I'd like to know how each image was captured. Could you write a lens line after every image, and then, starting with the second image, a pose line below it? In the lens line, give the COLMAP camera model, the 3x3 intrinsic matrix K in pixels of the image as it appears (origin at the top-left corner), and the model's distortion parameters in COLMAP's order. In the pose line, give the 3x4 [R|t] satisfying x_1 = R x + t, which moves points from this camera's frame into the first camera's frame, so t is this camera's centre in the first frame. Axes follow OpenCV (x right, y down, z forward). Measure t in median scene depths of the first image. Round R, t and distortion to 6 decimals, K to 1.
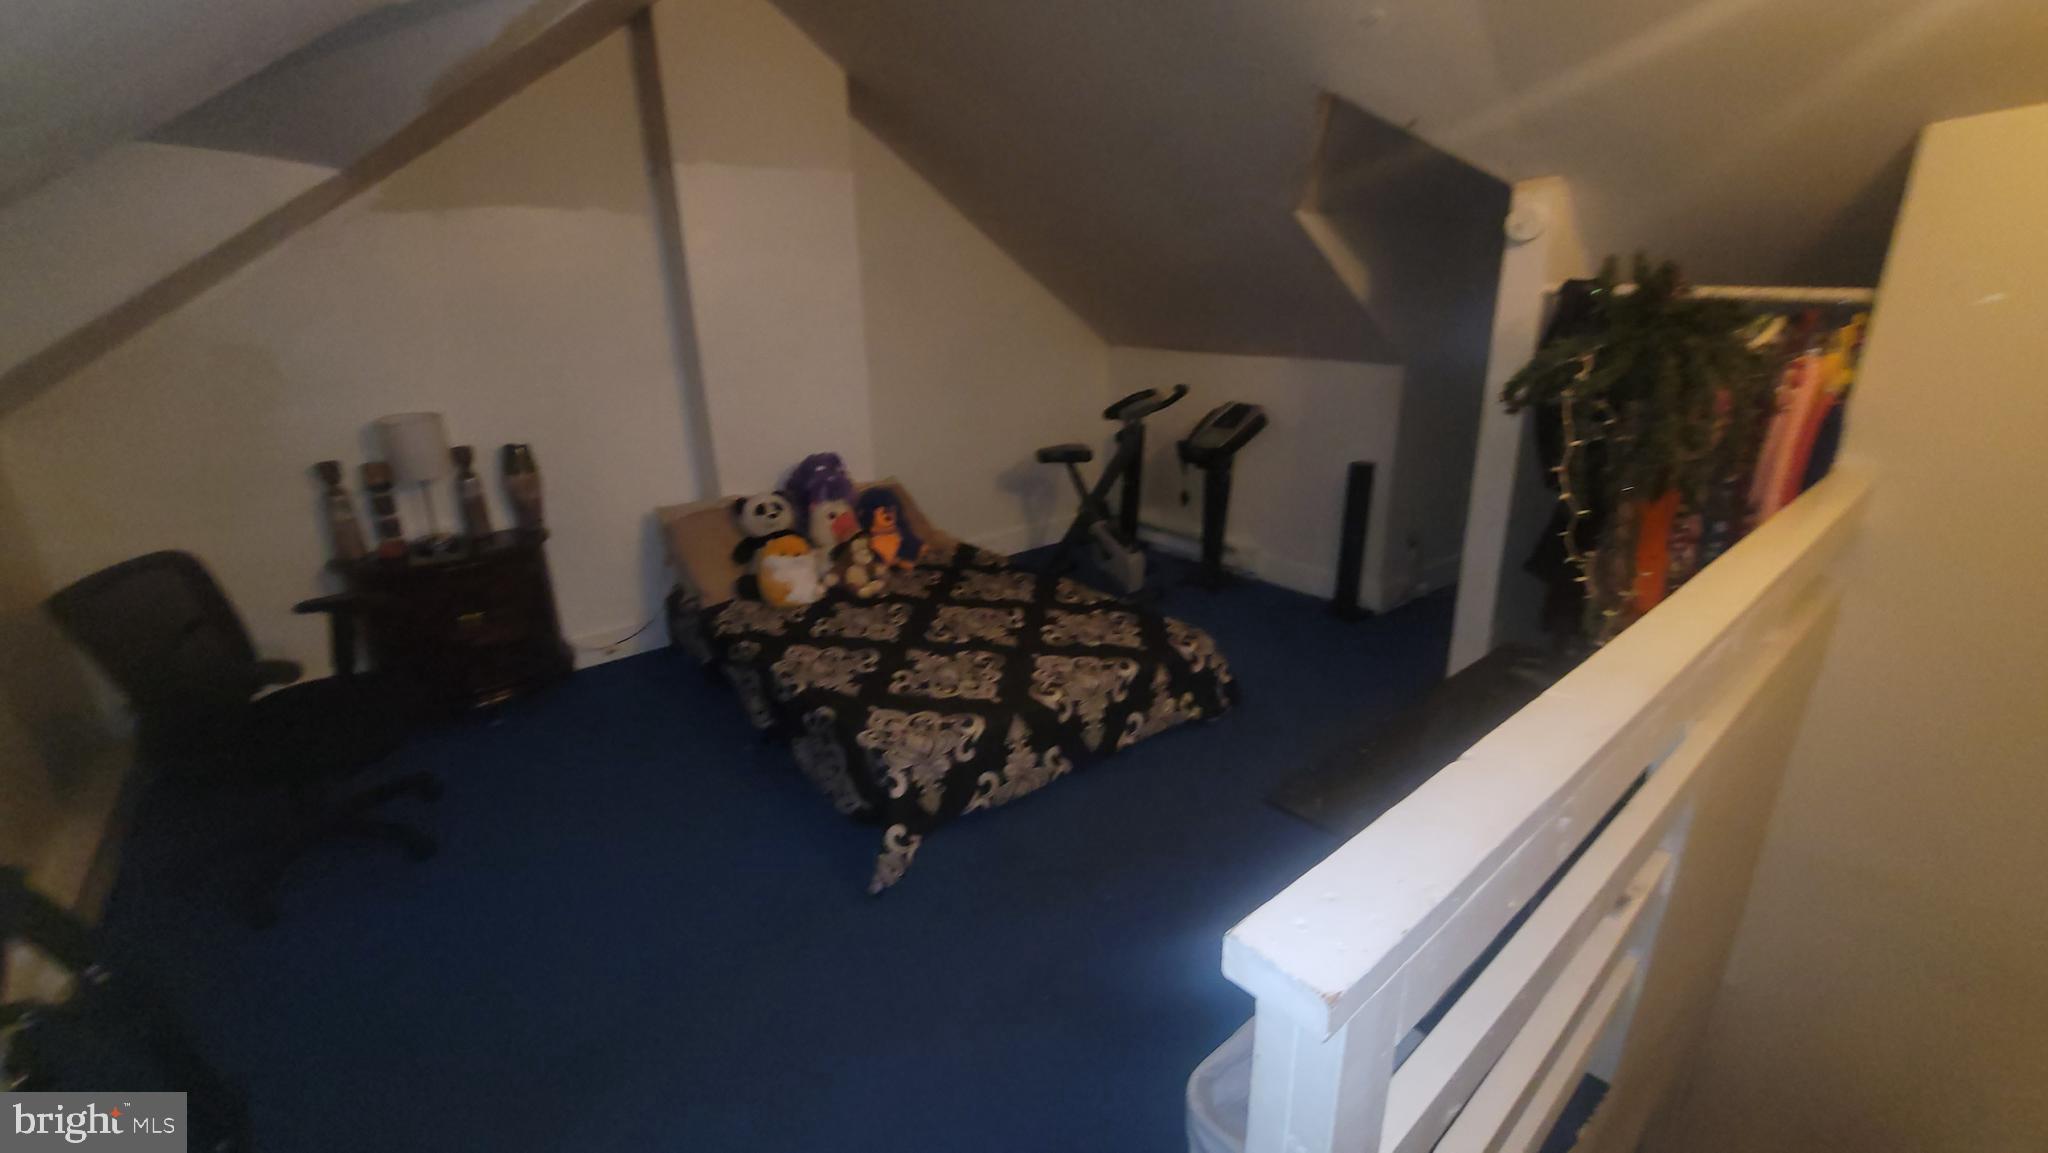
lens RADIAL K [[835.4, 0, 1021.4], [0, 835.4, 578.9], [0, 0, 1]] dist [0.000460, 0.000175]
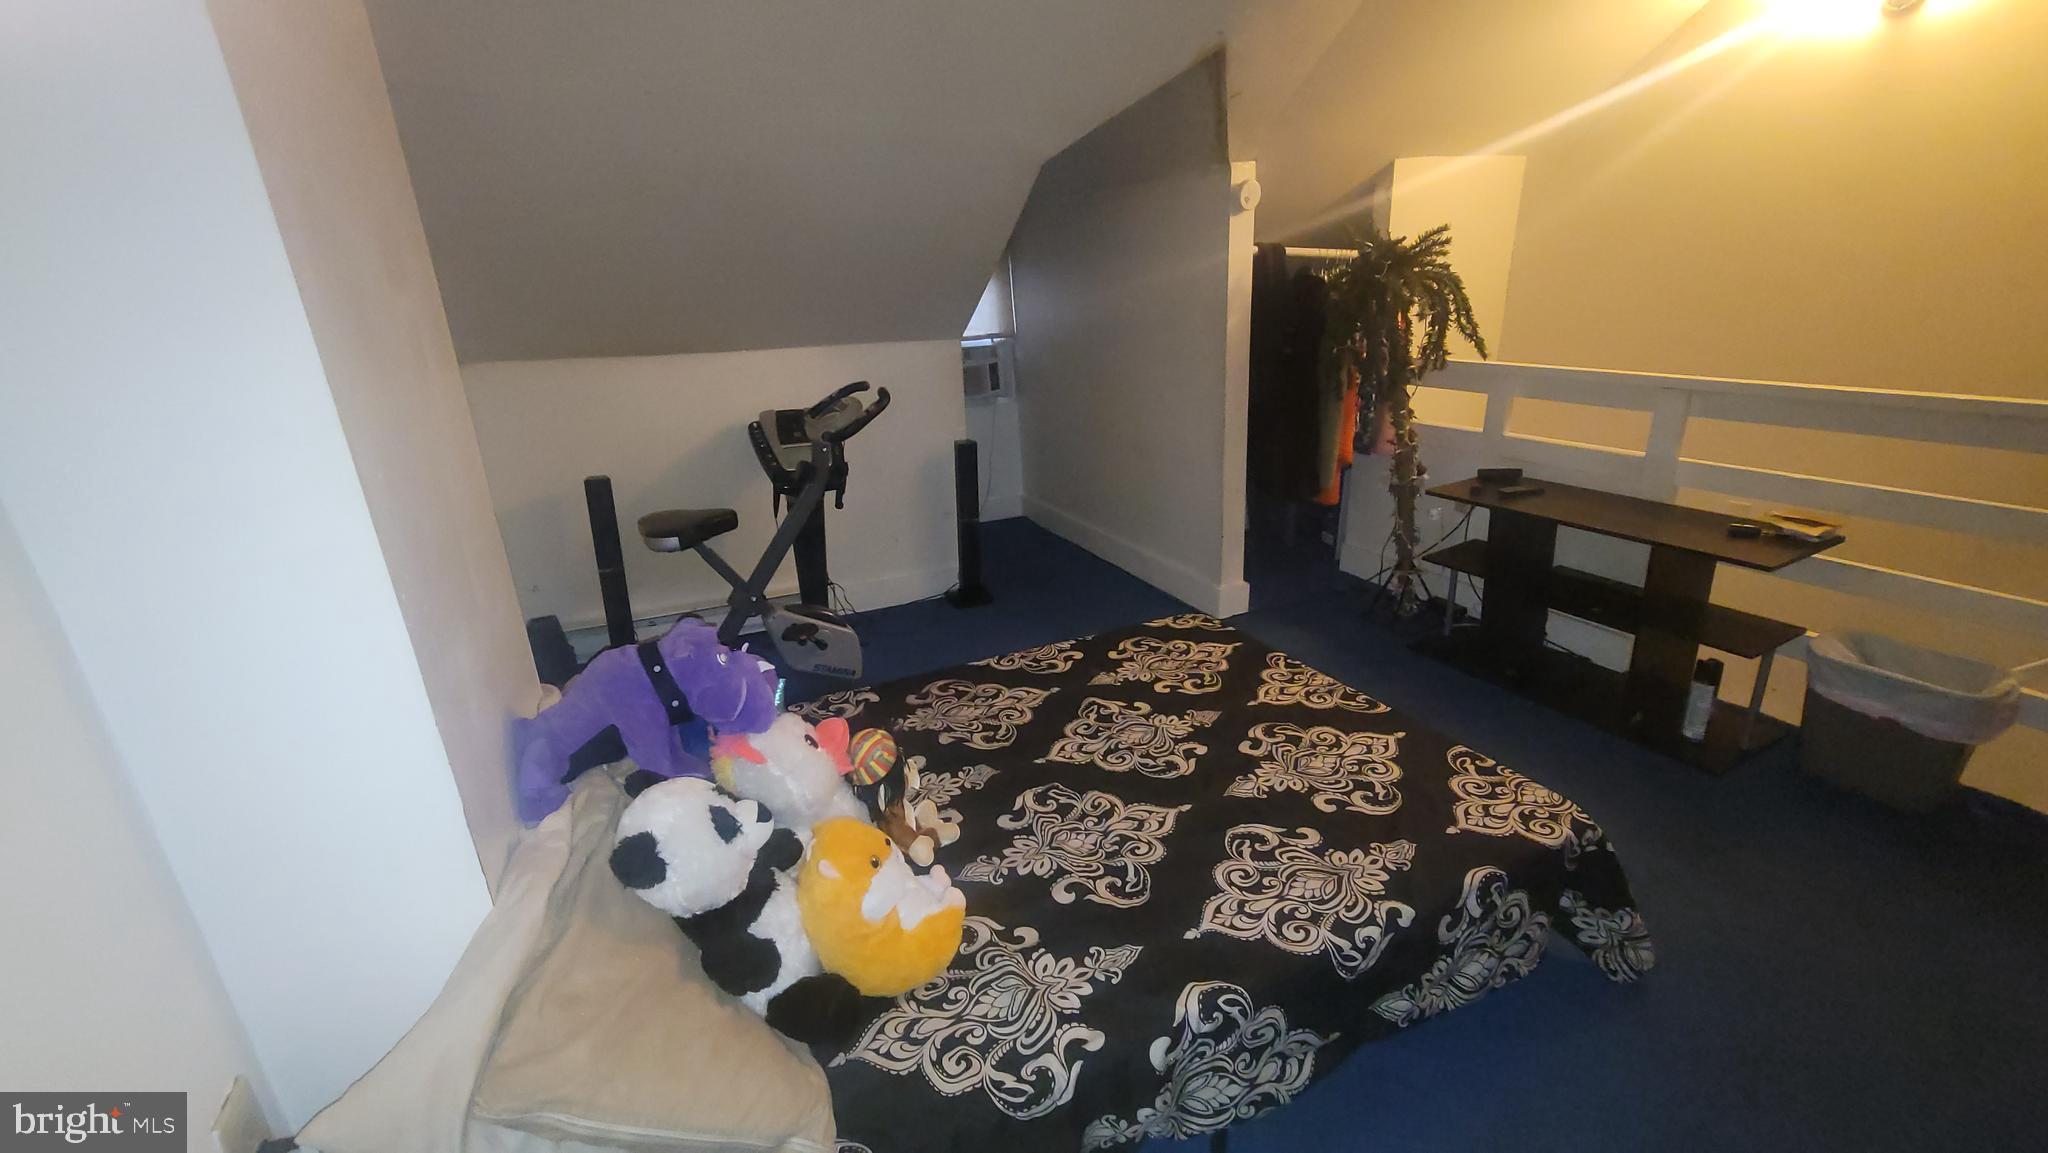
lens RADIAL K [[835.4, 0, 1017.1], [0, 835.4, 568.3], [0, 0, 1]] dist [0.000460, 0.000175]
pose [[0.247226, -0.322900, 0.913573, -0.672773], [0.352854, 0.908104, 0.225480, -0.262716], [-0.902426, 0.266614, 0.338443, 0.841905]]
